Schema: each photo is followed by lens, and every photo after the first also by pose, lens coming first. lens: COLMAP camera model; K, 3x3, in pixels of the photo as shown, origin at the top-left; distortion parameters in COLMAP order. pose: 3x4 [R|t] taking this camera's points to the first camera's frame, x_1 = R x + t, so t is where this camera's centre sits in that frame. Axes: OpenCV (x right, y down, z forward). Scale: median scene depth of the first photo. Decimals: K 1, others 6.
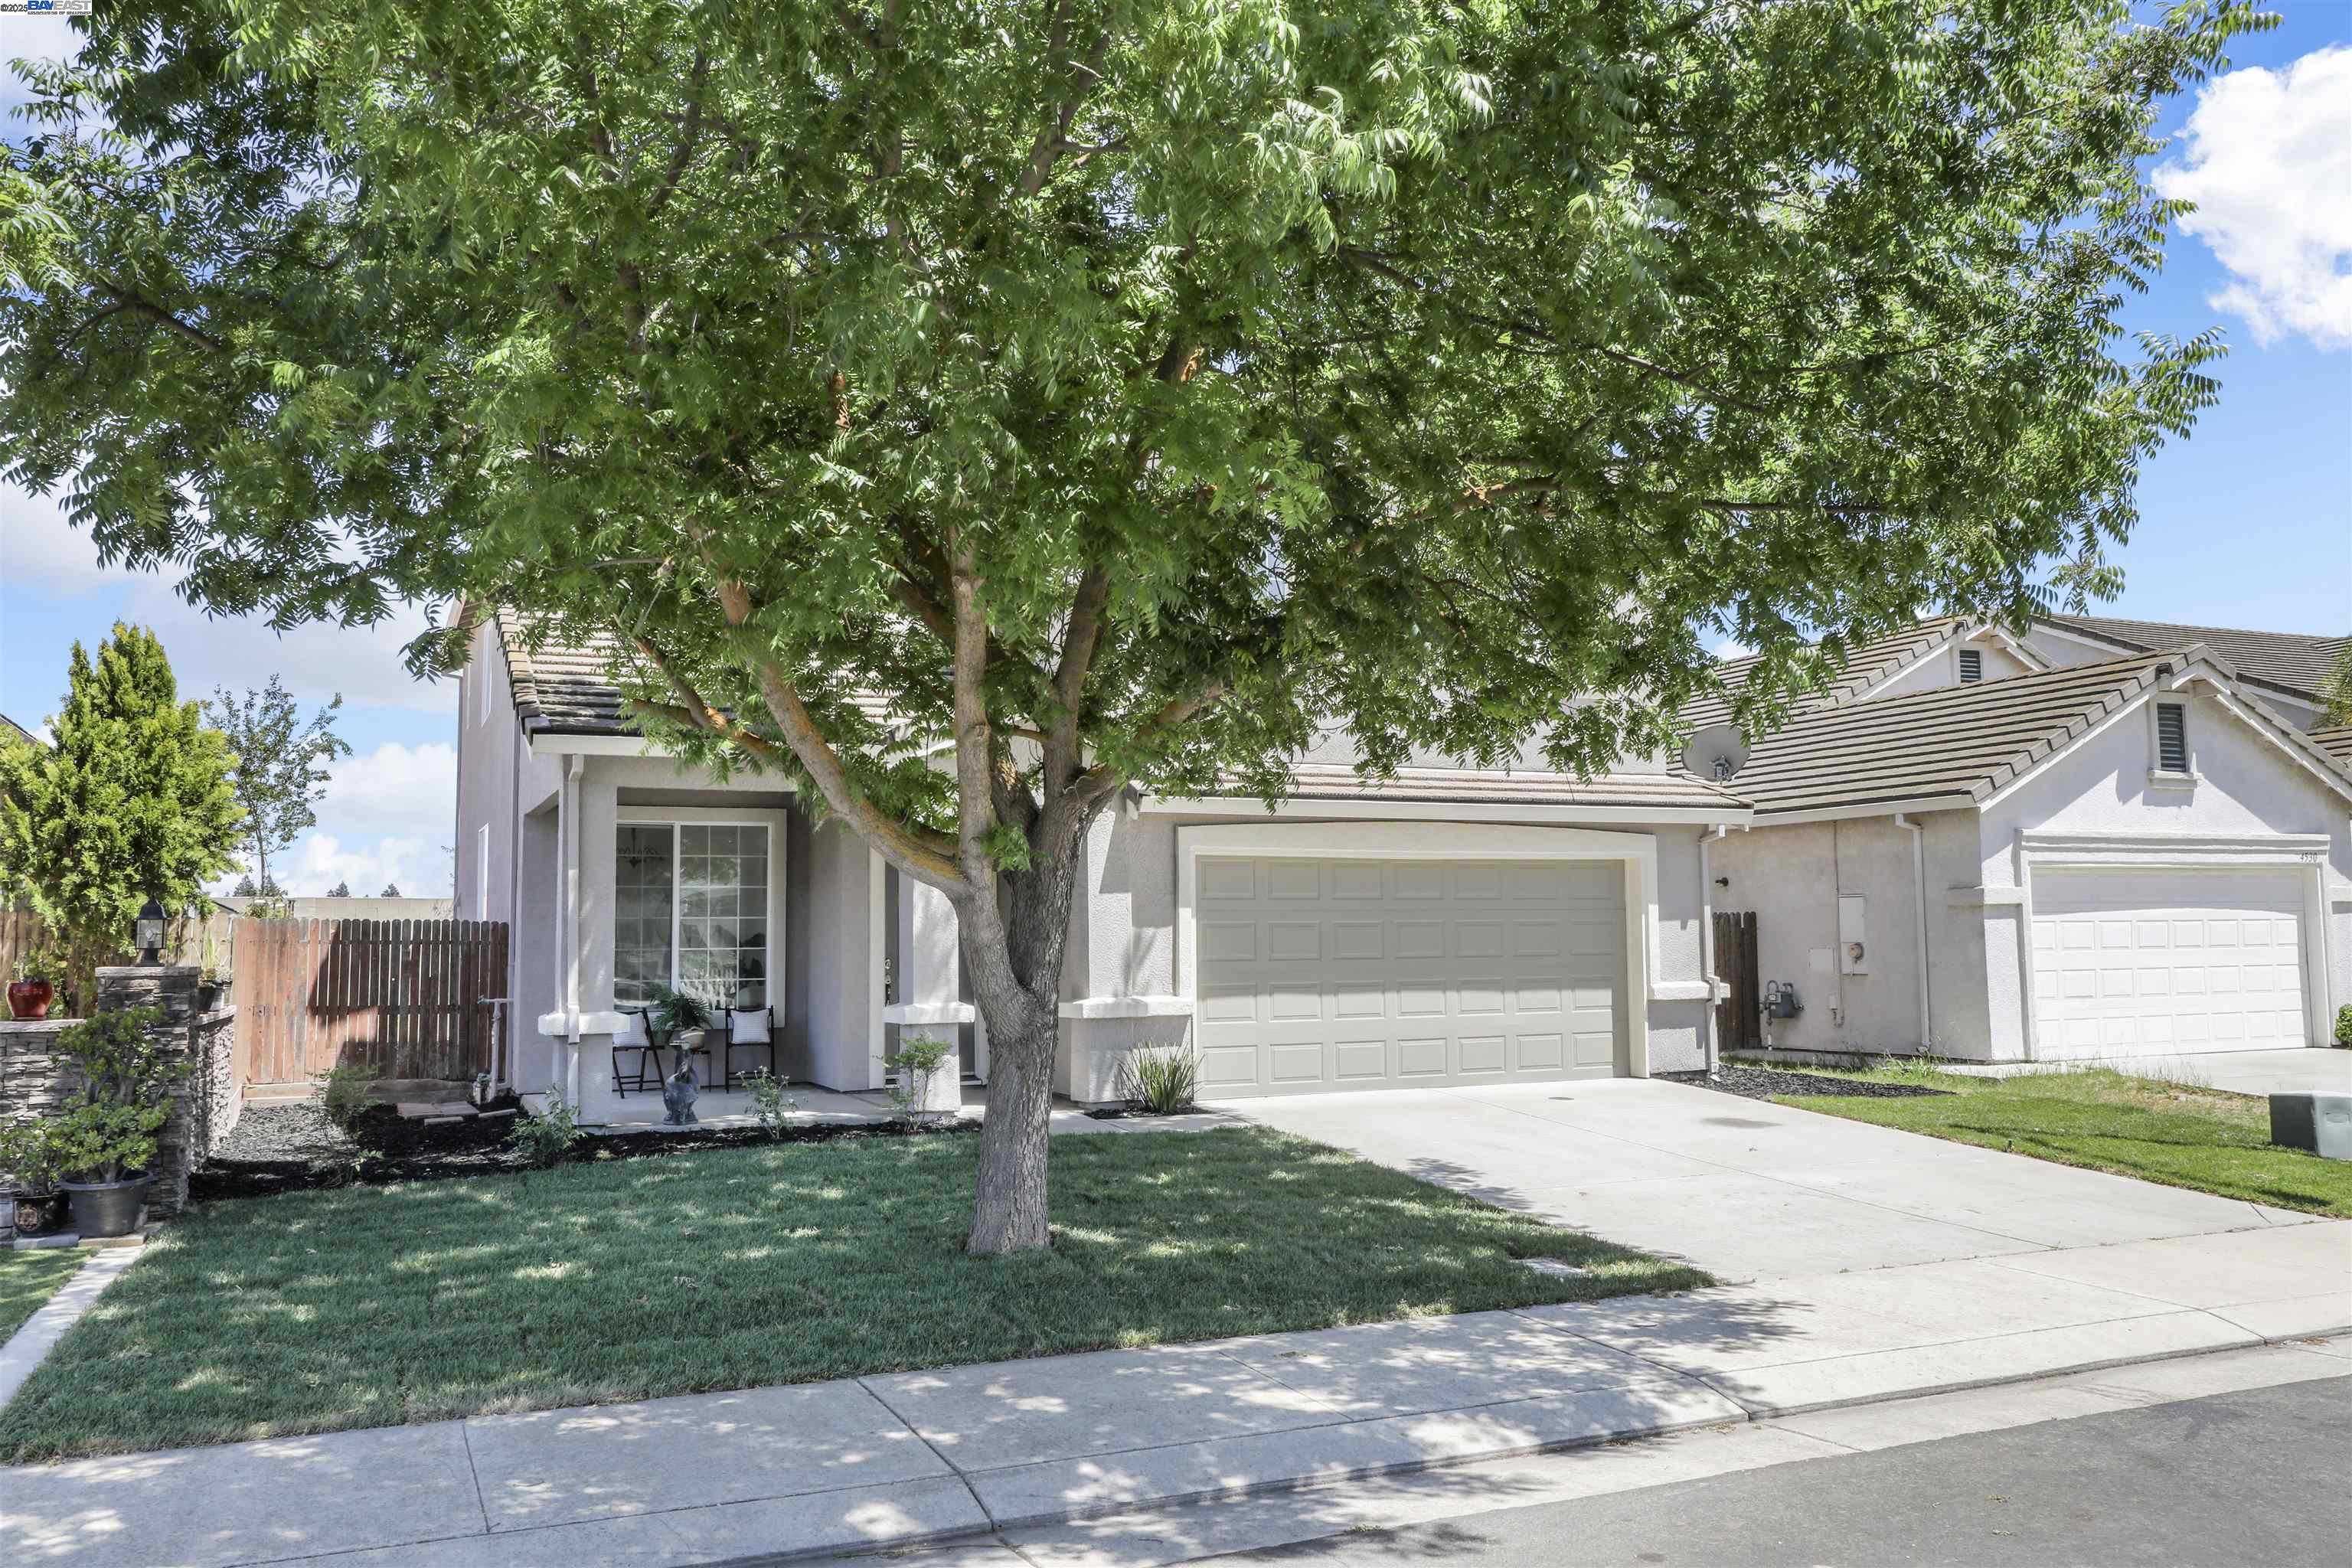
lens RADIAL K [[1906.5, 0, 1176.5], [0, 1906.5, 773.0], [0, 0, 1]] dist [-0.017643, -0.003231]
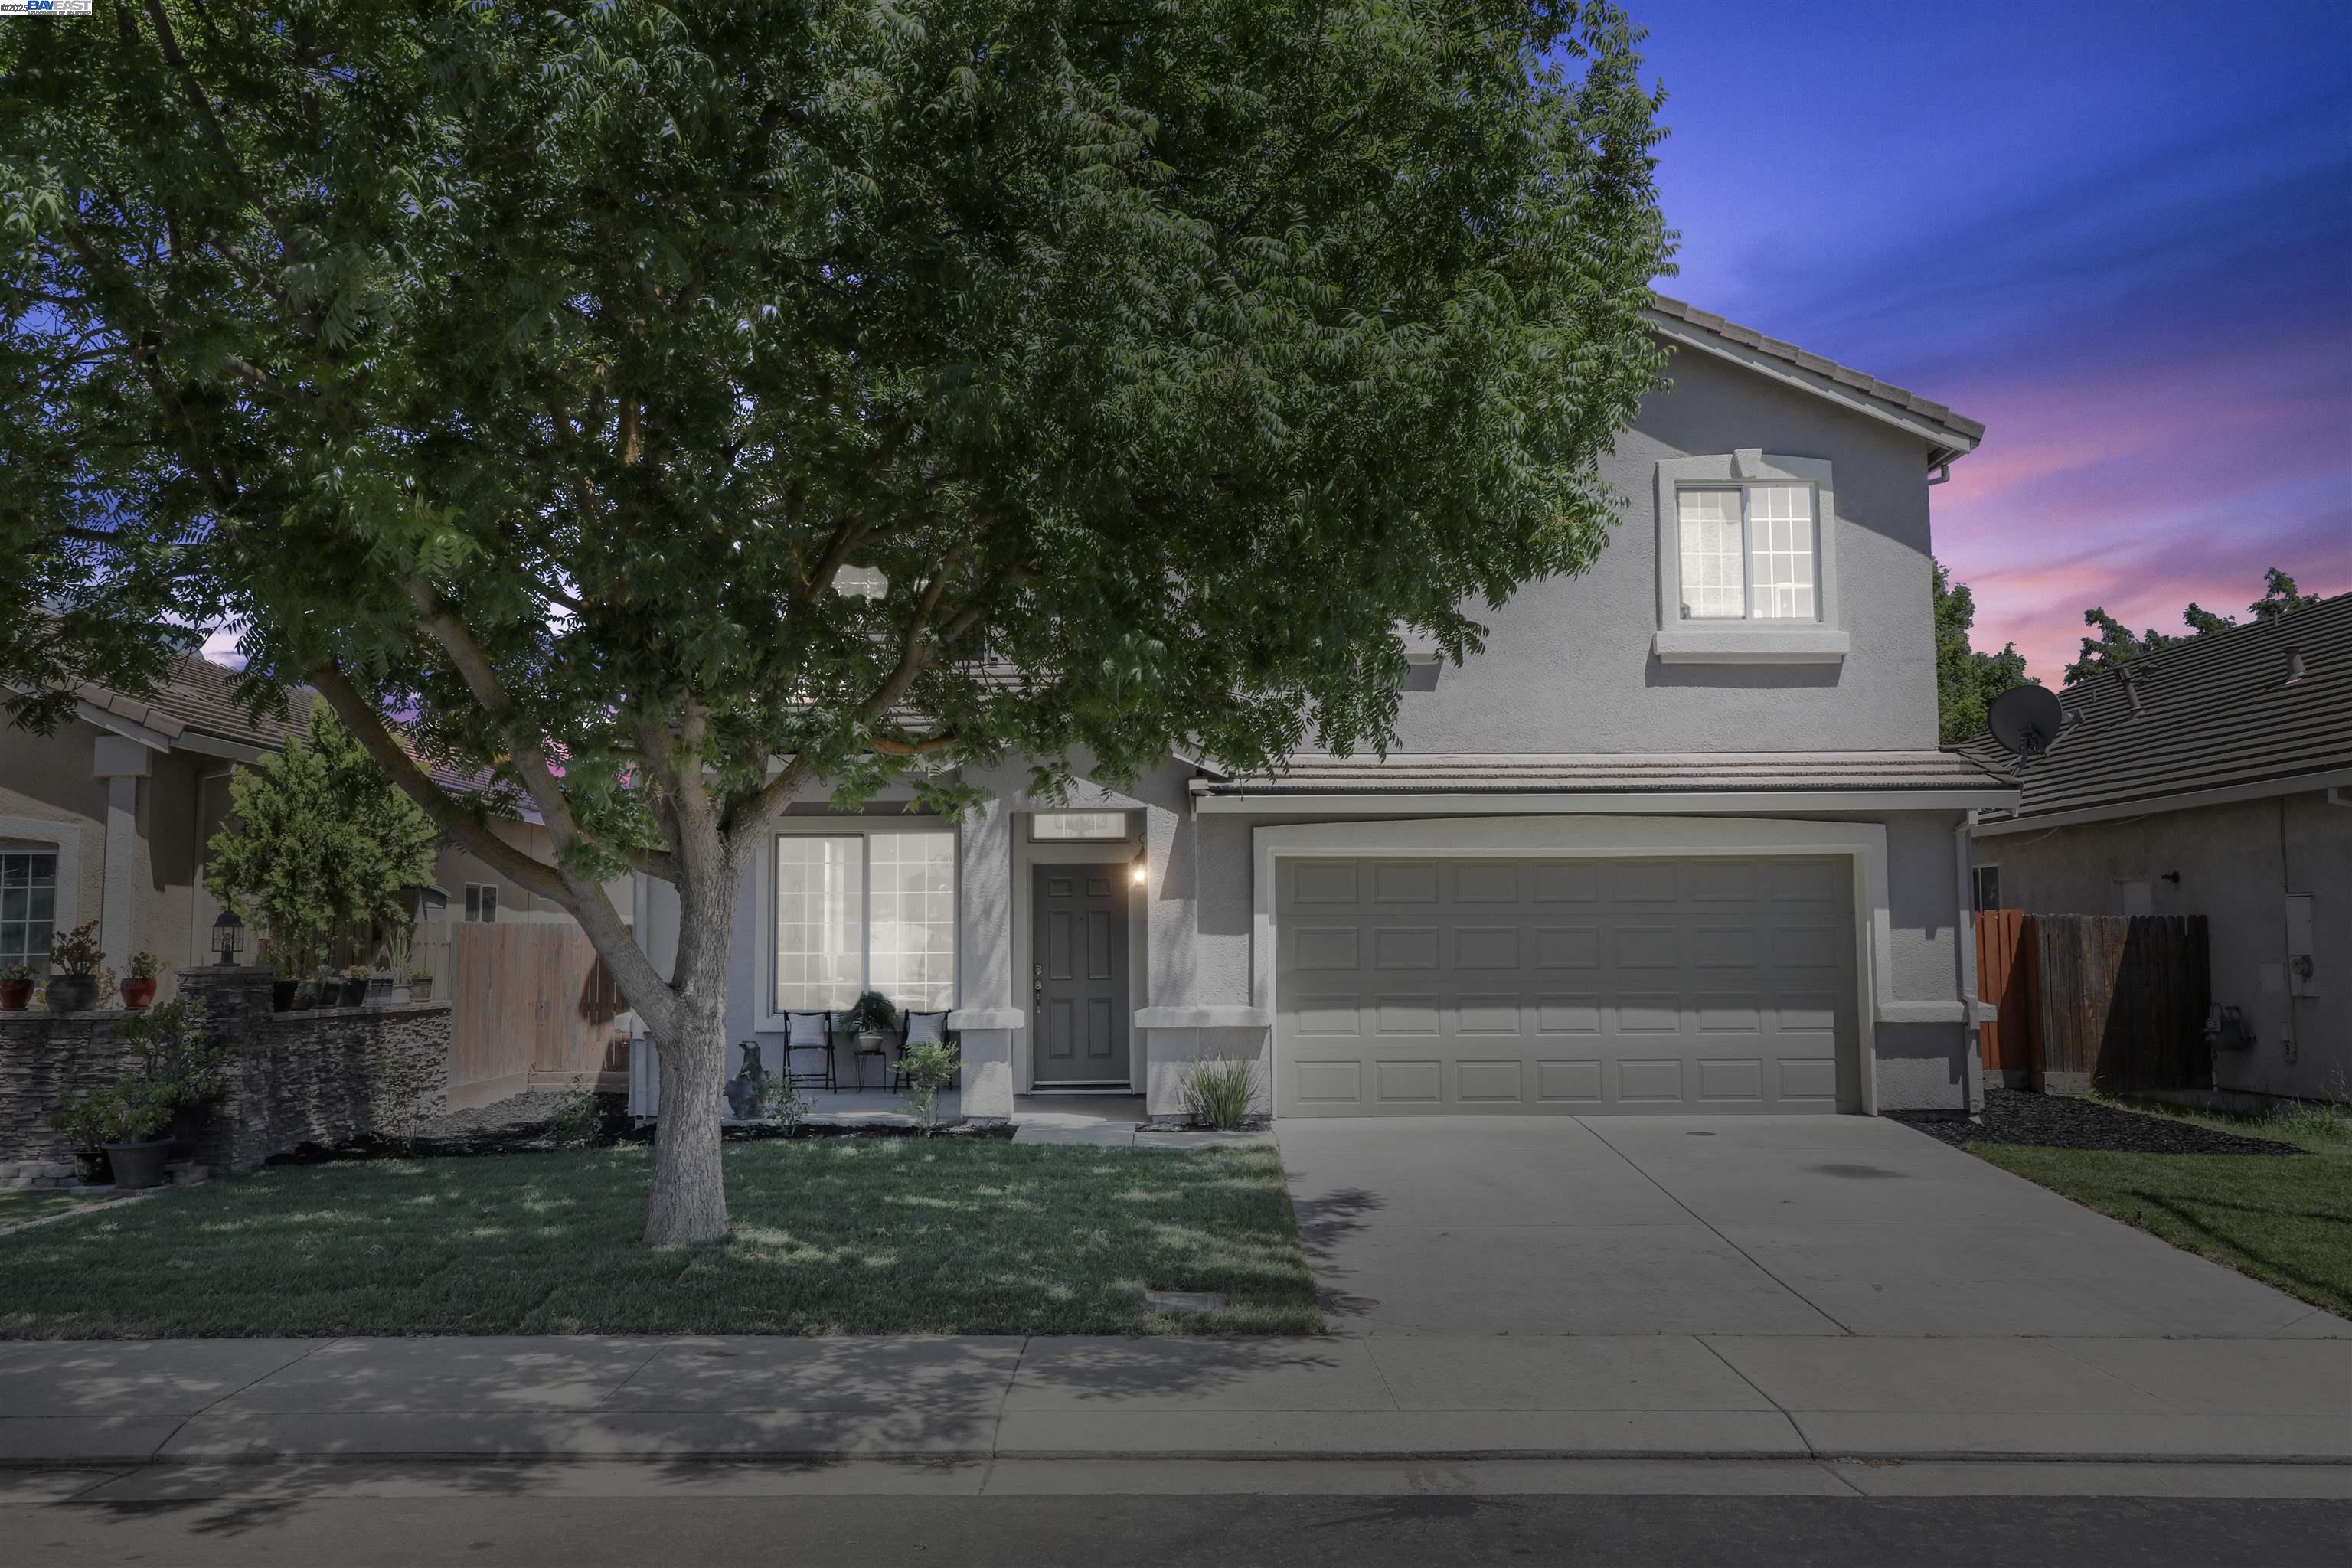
lens RADIAL K [[2093.3, 0, 1176.0], [0, 2093.3, 788.5], [0, 0, 1]] dist [0.006267, 0.003211]
pose [[0.907502, -0.026262, -0.419227, 0.356868], [0.032299, 0.999452, 0.007308, 0.000199], [0.418805, -0.020173, 0.907852, 0.040992]]
